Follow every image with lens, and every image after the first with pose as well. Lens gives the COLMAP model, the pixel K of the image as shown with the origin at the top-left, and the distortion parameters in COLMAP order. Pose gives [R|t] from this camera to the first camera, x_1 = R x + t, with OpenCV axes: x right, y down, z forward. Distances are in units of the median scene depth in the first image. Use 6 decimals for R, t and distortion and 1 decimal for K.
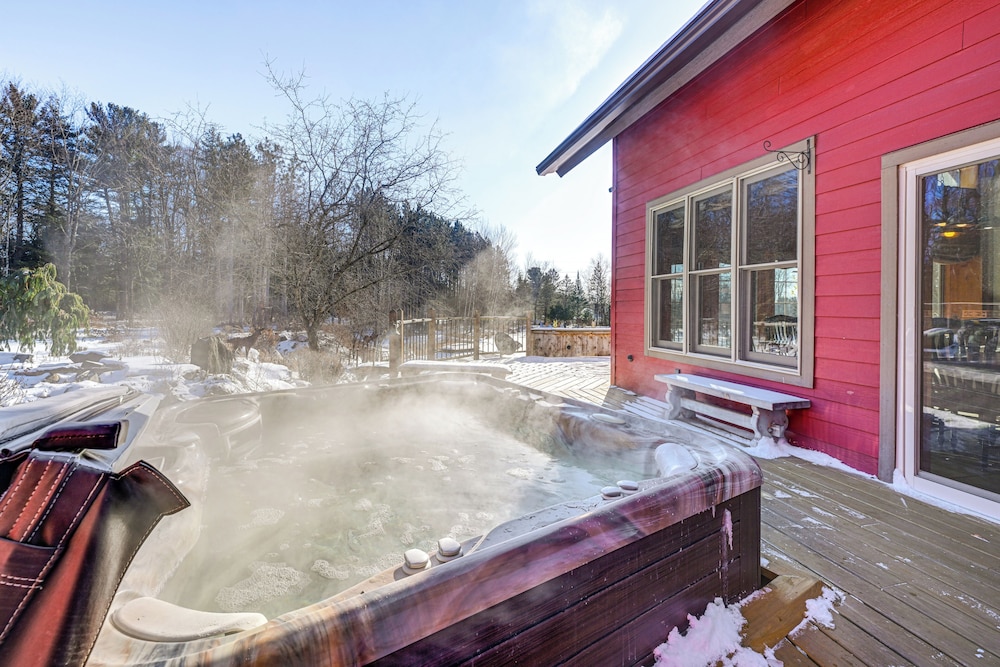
lens RADIAL K [[421.3, 0, 479.0], [0, 421.3, 306.7], [0, 0, 1]] dist [0.000083, 0.000251]
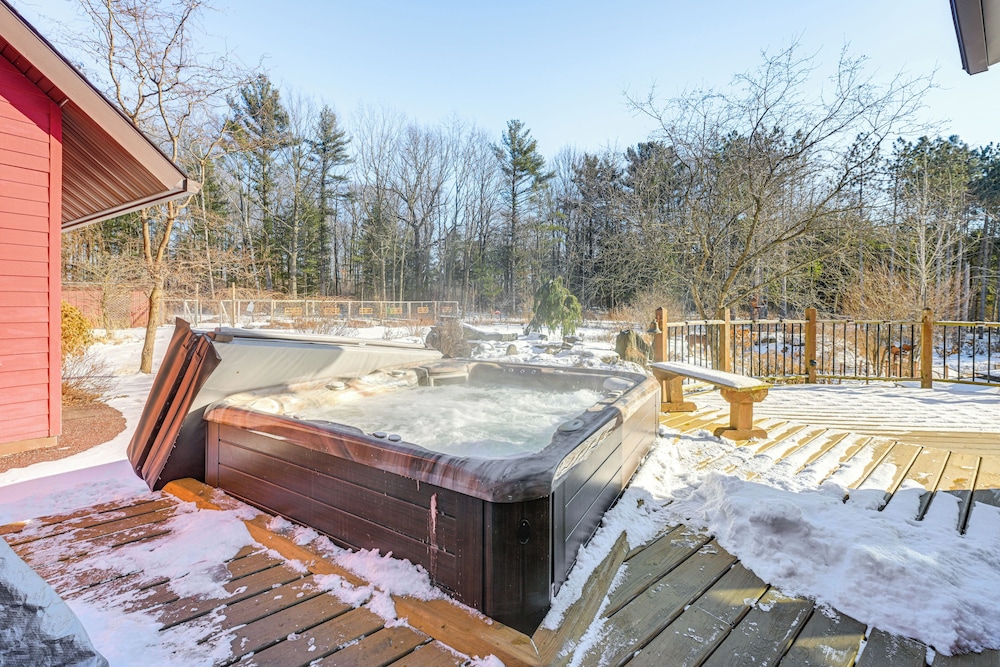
lens RADIAL K [[421.3, 0, 479.0], [0, 421.3, 306.7], [0, 0, 1]] dist [0.000083, 0.000251]
pose [[0.436798, 0.006634, -0.899535, 0.200922], [-0.003397, 0.999978, 0.005725, 0.000220], [0.899553, 0.000555, 0.436811, 0.080855]]
